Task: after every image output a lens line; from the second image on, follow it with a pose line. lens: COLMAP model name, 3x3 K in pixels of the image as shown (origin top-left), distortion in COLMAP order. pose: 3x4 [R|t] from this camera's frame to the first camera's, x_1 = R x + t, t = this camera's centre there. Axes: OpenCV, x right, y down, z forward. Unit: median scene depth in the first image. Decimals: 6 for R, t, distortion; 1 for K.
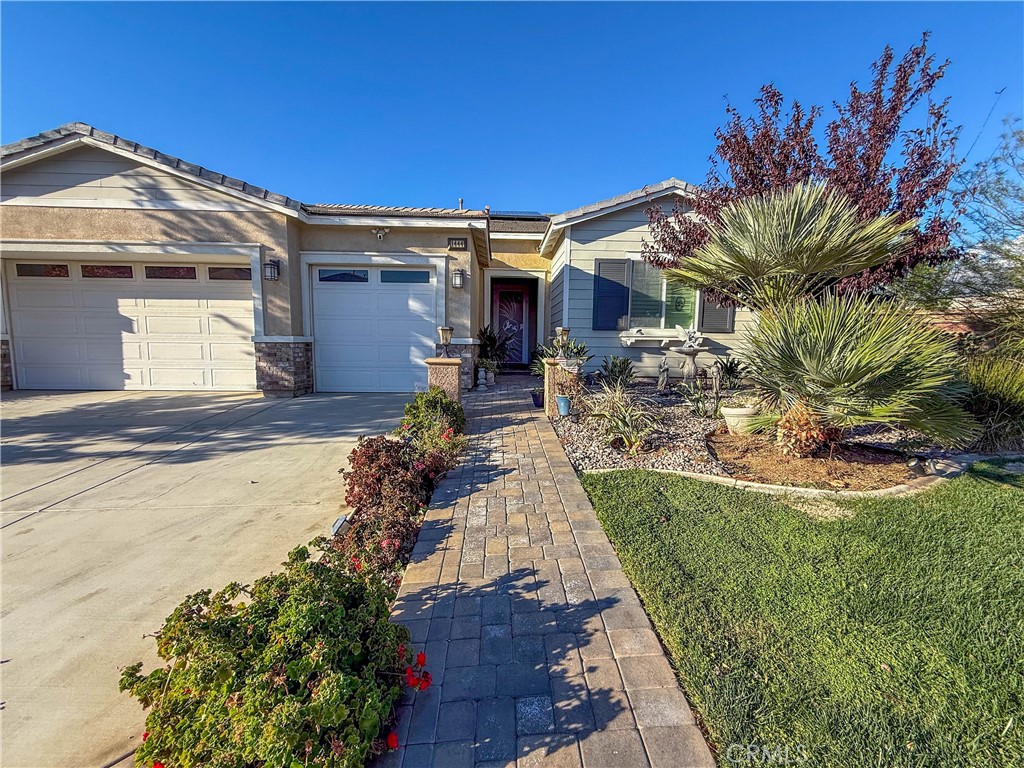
lens RADIAL K [[405.5, 0, 512.0], [0, 405.5, 383.2], [0, 0, 1]] dist [0.000246, 0.000116]
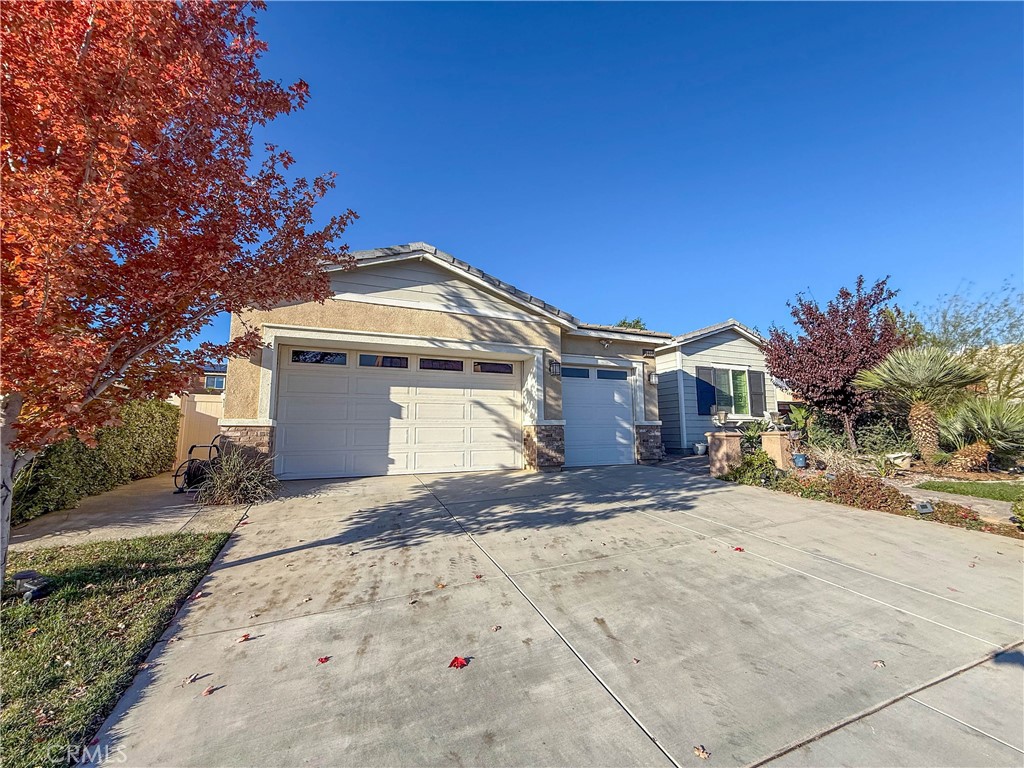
lens RADIAL K [[405.5, 0, 511.5], [0, 405.5, 384.8], [0, 0, 1]] dist [0.000246, 0.000116]
pose [[0.932033, 0.025186, 0.361496, -1.071027], [0.049636, 0.979306, -0.196205, 0.010439], [-0.358957, 0.200813, 0.911496, -0.076316]]
